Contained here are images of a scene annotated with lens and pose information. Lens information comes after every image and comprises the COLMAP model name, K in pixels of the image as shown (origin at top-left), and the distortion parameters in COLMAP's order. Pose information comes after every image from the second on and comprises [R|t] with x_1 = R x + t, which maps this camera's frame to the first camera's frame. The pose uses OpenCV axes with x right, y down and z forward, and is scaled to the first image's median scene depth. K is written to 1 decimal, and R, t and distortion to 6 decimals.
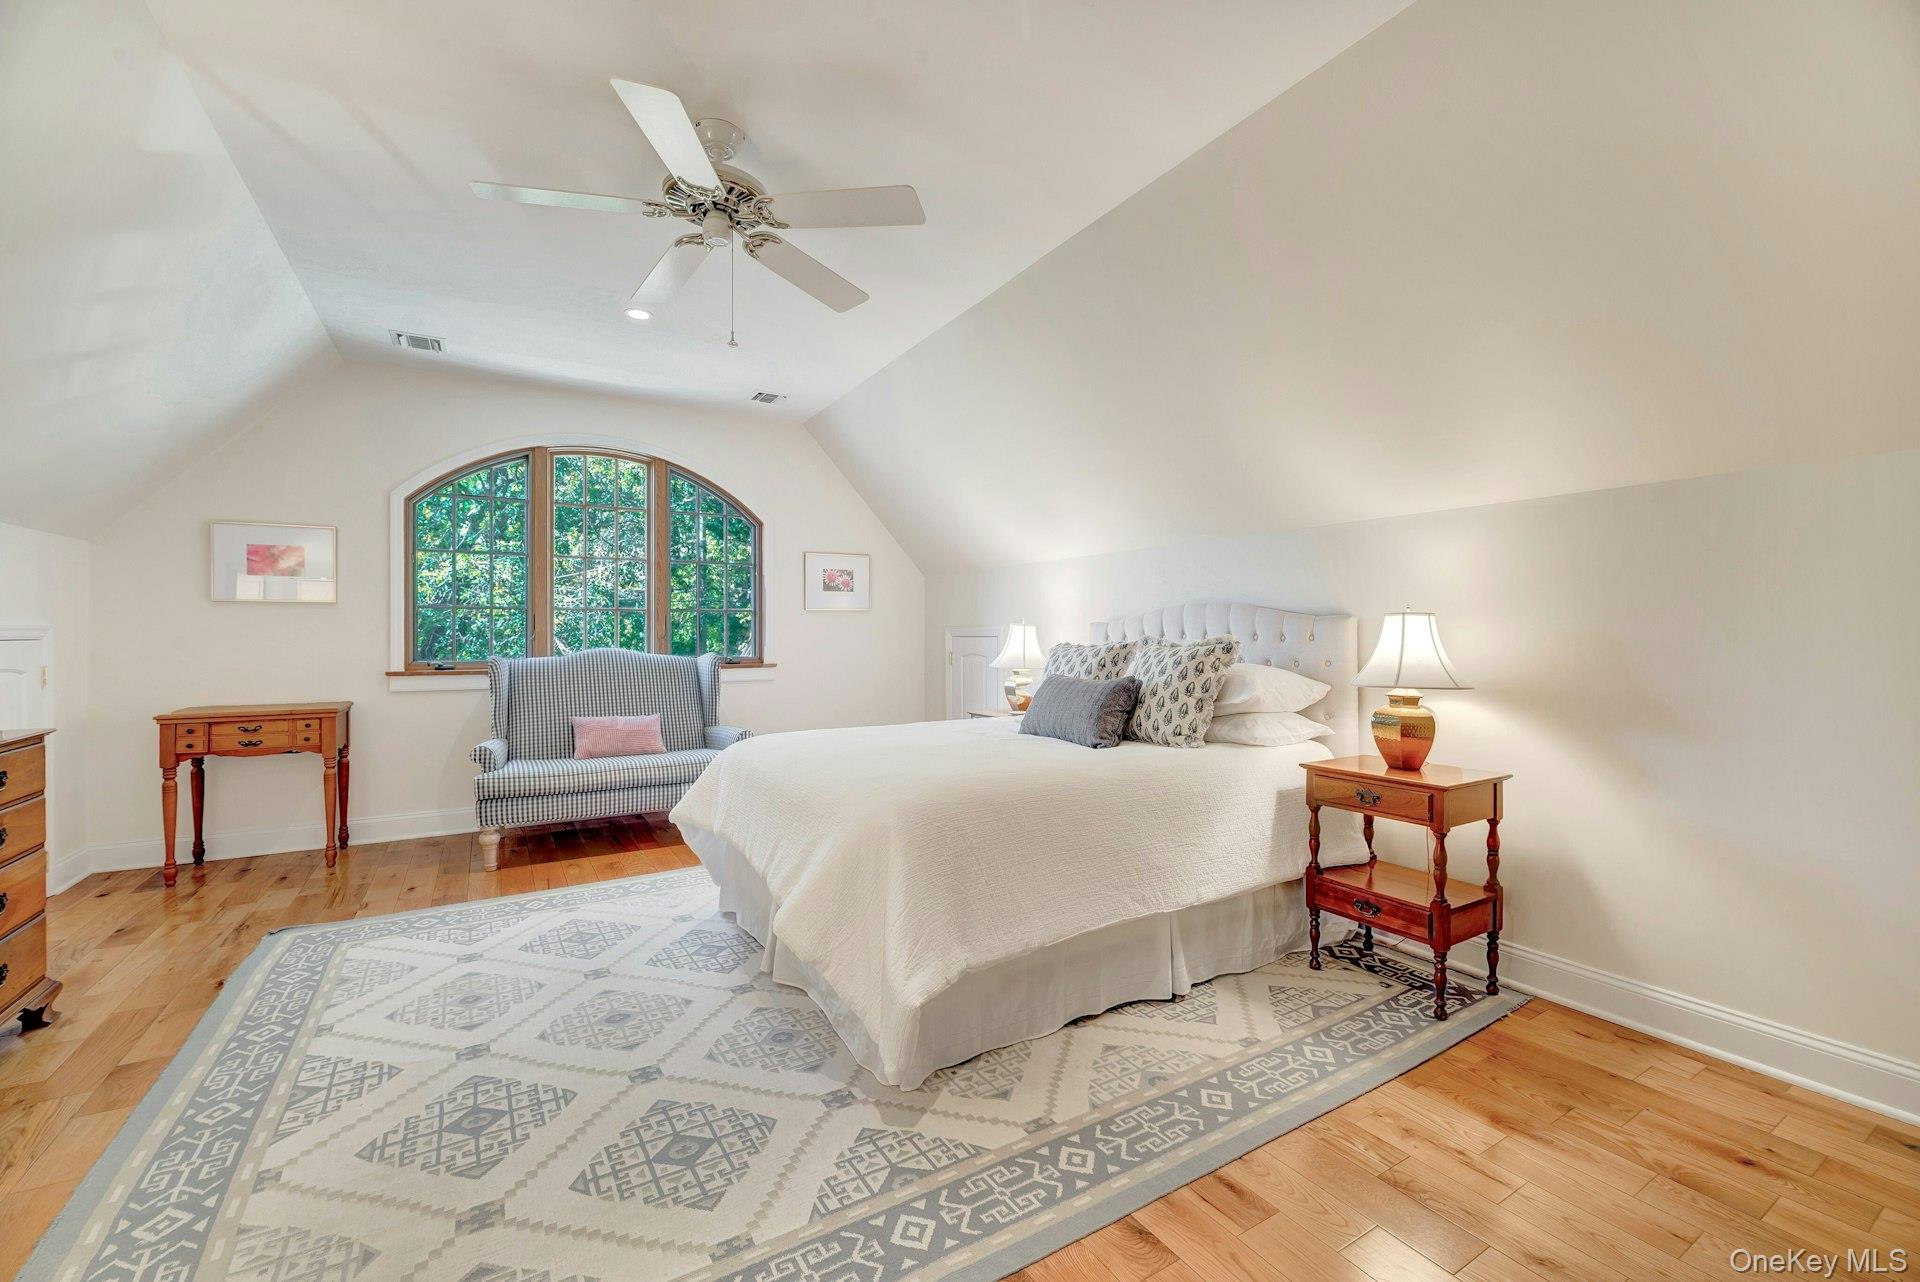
lens RADIAL K [[788.3, 0, 956.6], [0, 788.3, 647.6], [0, 0, 1]] dist [0.012021, -0.009742]
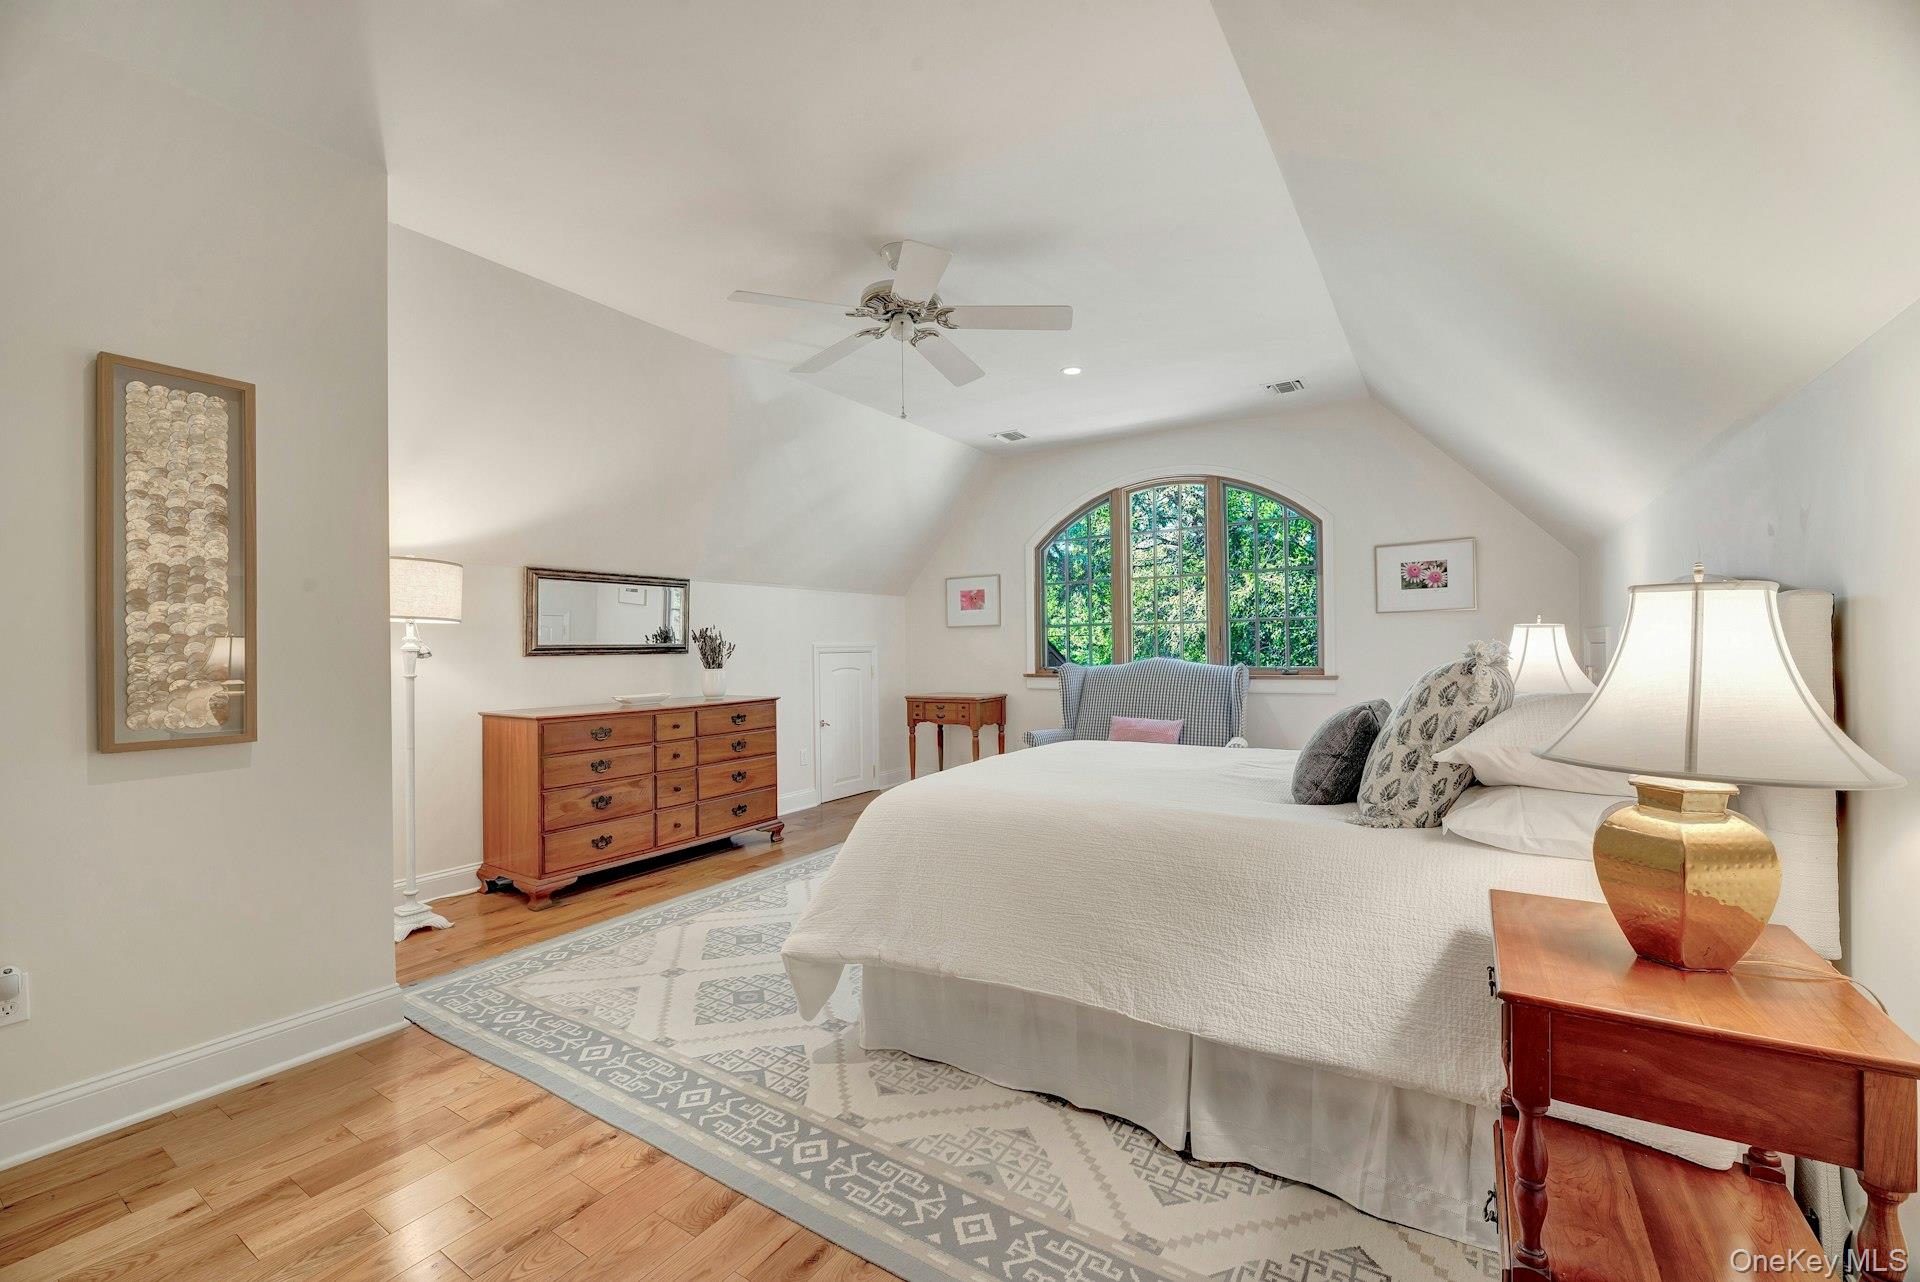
lens RADIAL K [[788.3, 0, 956.6], [0, 788.3, 647.6], [0, 0, 1]] dist [0.012021, -0.009742]
pose [[0.432426, -0.007361, -0.901639, 0.933014], [-0.005136, 0.999930, -0.010627, -0.001309], [0.901655, 0.009226, 0.432358, 0.571772]]
